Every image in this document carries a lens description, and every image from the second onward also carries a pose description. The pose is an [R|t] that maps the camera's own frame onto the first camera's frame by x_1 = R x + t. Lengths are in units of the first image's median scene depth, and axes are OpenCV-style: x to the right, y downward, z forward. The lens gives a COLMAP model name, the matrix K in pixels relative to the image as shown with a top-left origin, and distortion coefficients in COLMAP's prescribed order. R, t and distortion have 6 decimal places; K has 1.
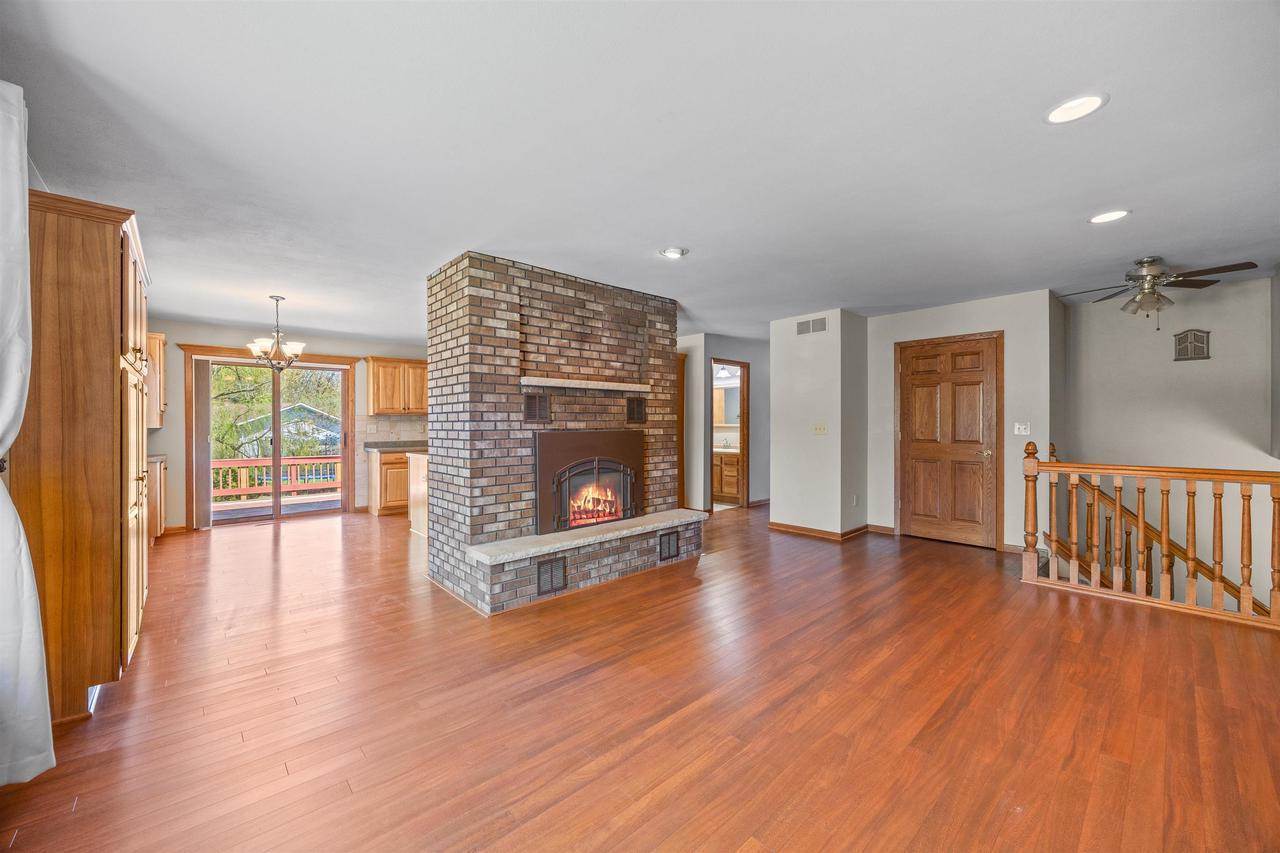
lens RADIAL K [[490.1, 0, 632.3], [0, 490.1, 422.8], [0, 0, 1]] dist [-0.000431, -0.000904]
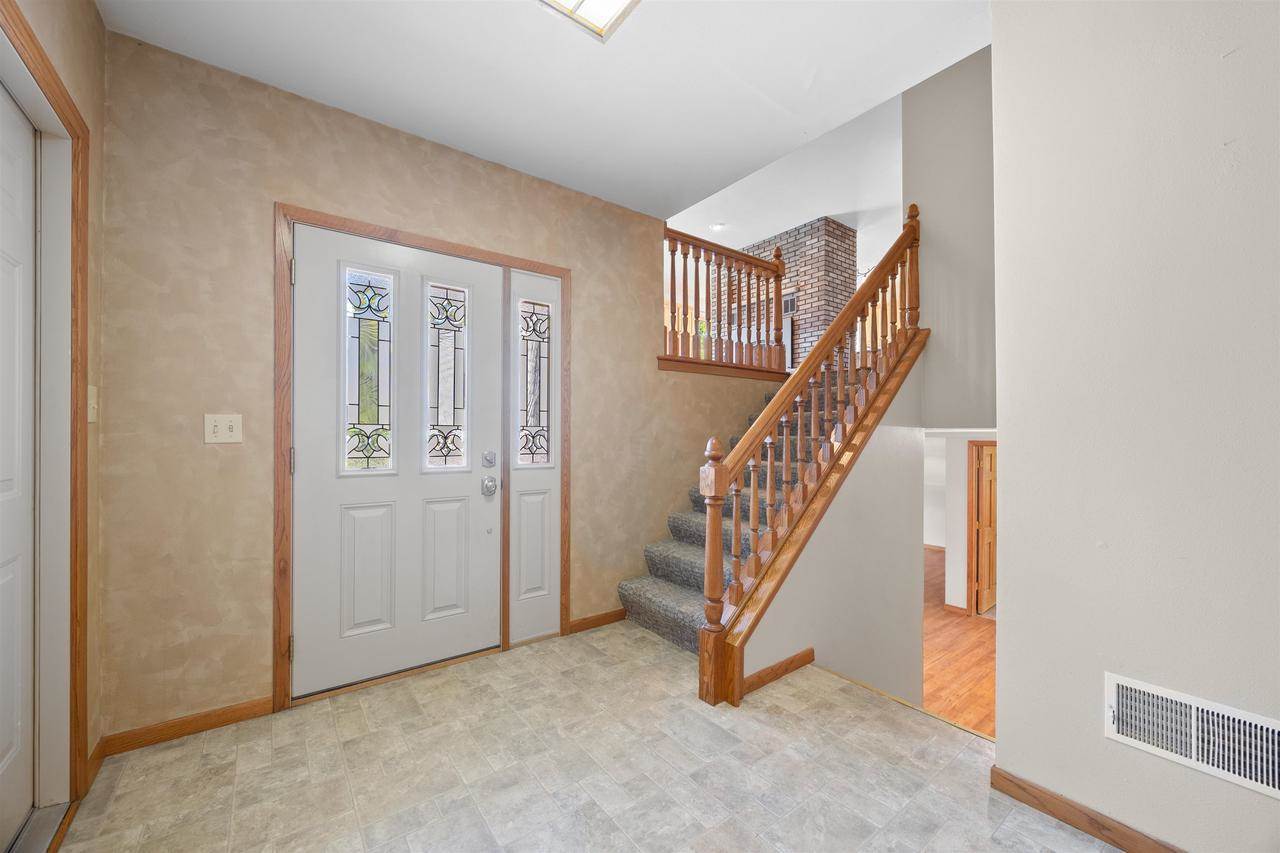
lens RADIAL K [[490.1, 0, 642.0], [0, 490.1, 433.3], [0, 0, 1]] dist [-0.000431, -0.000904]
pose [[-0.092226, -0.002339, -0.995735, 1.728936], [-0.004345, 0.999989, -0.001947, 0.415592], [0.995729, 0.004147, -0.092235, 0.723045]]
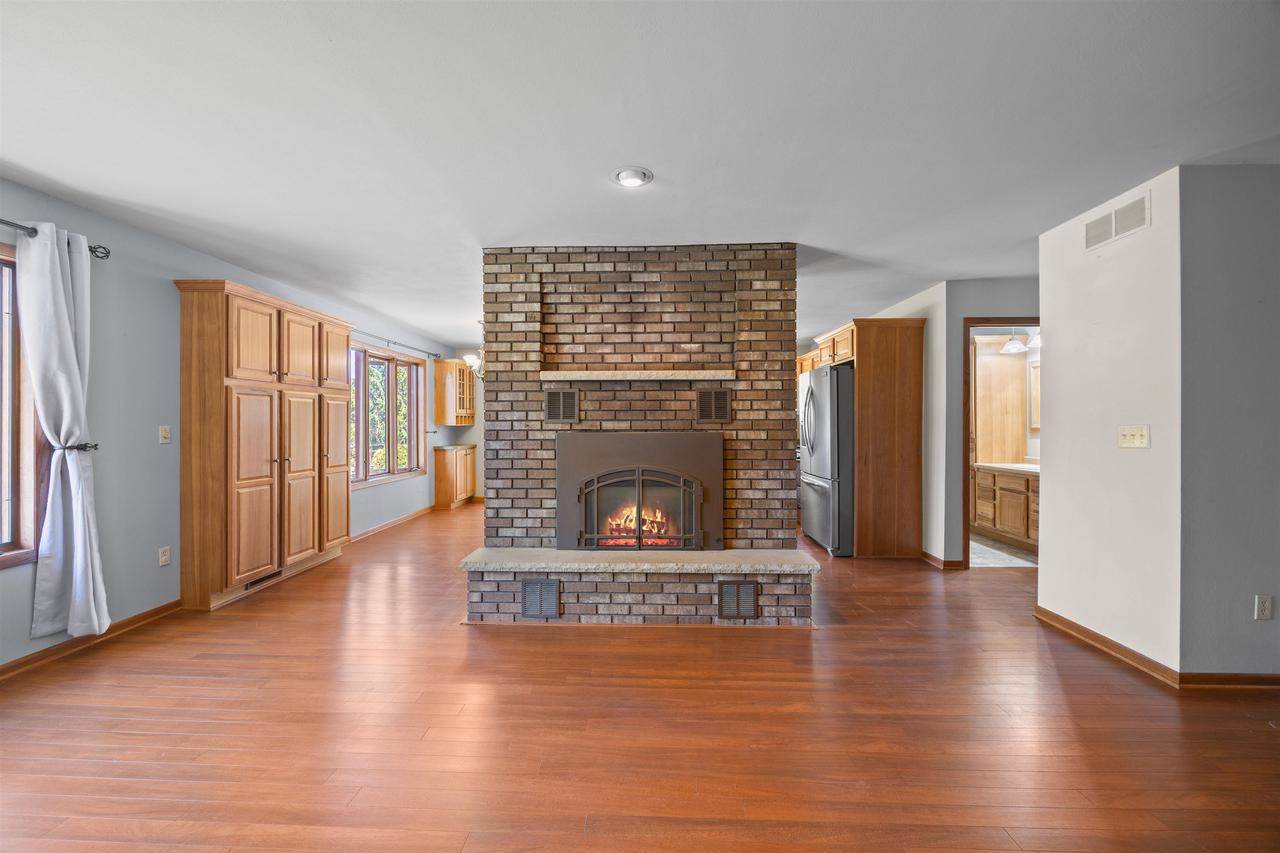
lens RADIAL K [[490.1, 0, 632.5], [0, 490.1, 422.7], [0, 0, 1]] dist [-0.000431, -0.000904]
pose [[0.713566, 0.003215, -0.700580, 0.469324], [-0.001368, 0.999994, 0.003196, -0.002440], [0.700586, -0.001322, 0.713566, 0.414077]]
